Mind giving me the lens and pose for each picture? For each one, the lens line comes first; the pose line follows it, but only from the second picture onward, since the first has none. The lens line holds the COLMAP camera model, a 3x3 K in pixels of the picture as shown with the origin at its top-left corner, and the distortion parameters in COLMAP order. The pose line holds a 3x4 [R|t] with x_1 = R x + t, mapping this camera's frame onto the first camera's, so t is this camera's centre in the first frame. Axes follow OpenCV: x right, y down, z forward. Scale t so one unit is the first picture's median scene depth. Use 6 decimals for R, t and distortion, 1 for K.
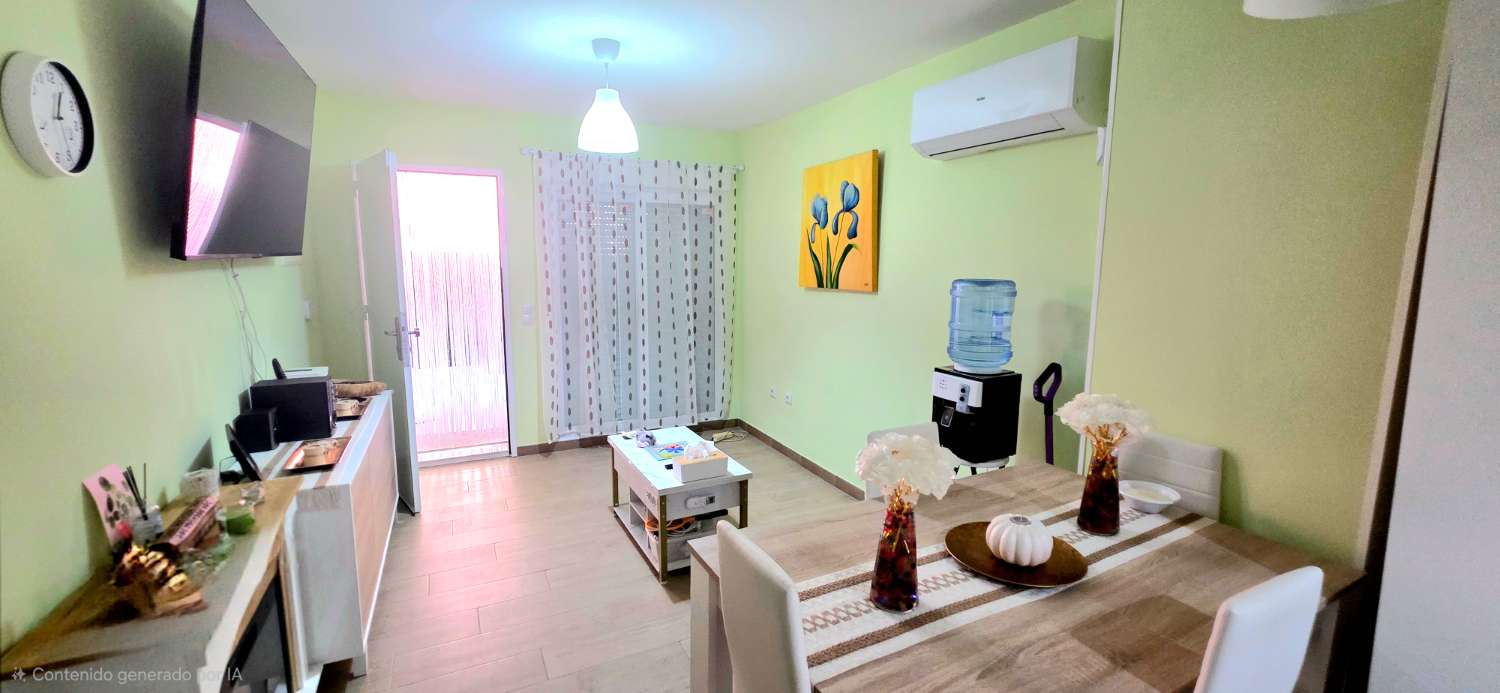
lens RADIAL K [[602.7, 0, 762.9], [0, 602.7, 342.6], [0, 0, 1]] dist [0.001071, 0.000244]
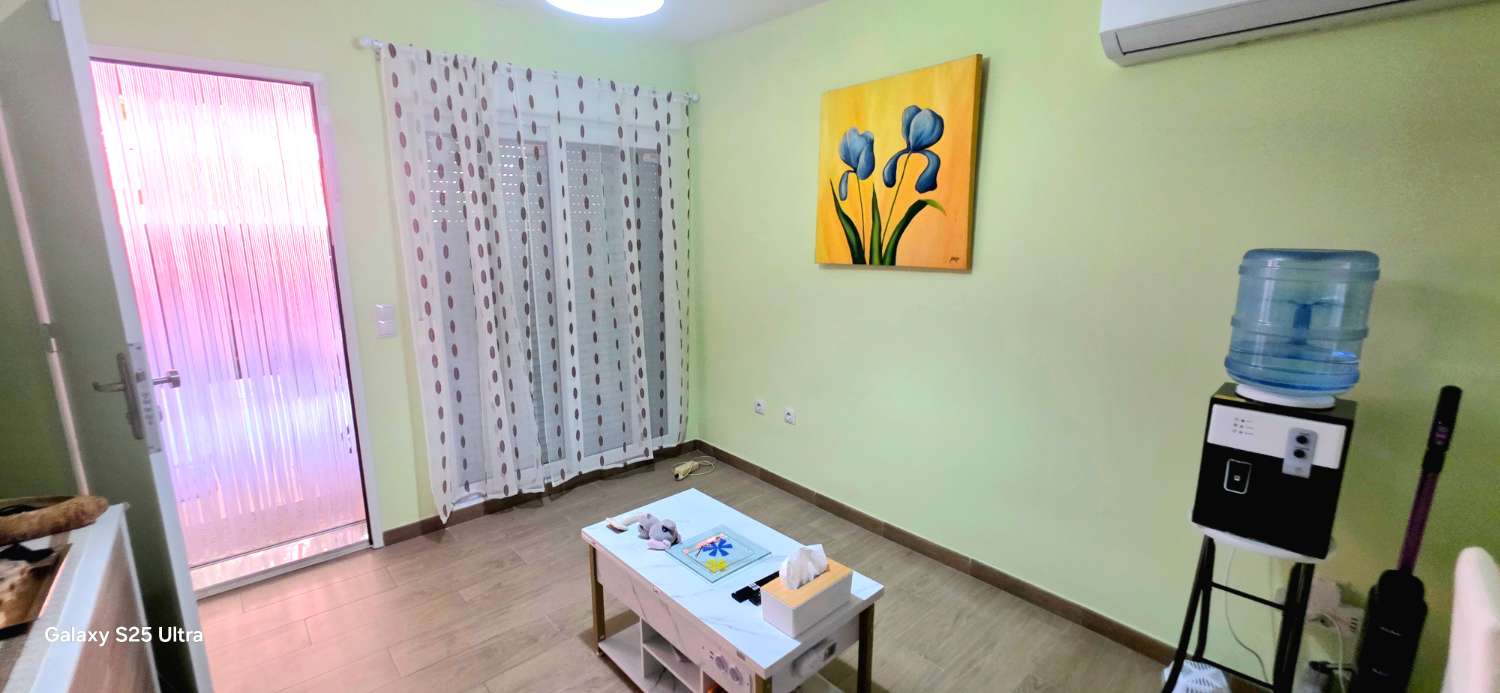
lens RADIAL K [[602.7, 0, 755.6], [0, 602.7, 343.8], [0, 0, 1]] dist [0.001071, 0.000244]
pose [[0.967781, -0.059660, 0.244625, -0.187260], [0.046929, 0.997239, 0.057550, -0.042535], [-0.247383, -0.044216, 0.967908, 0.327807]]
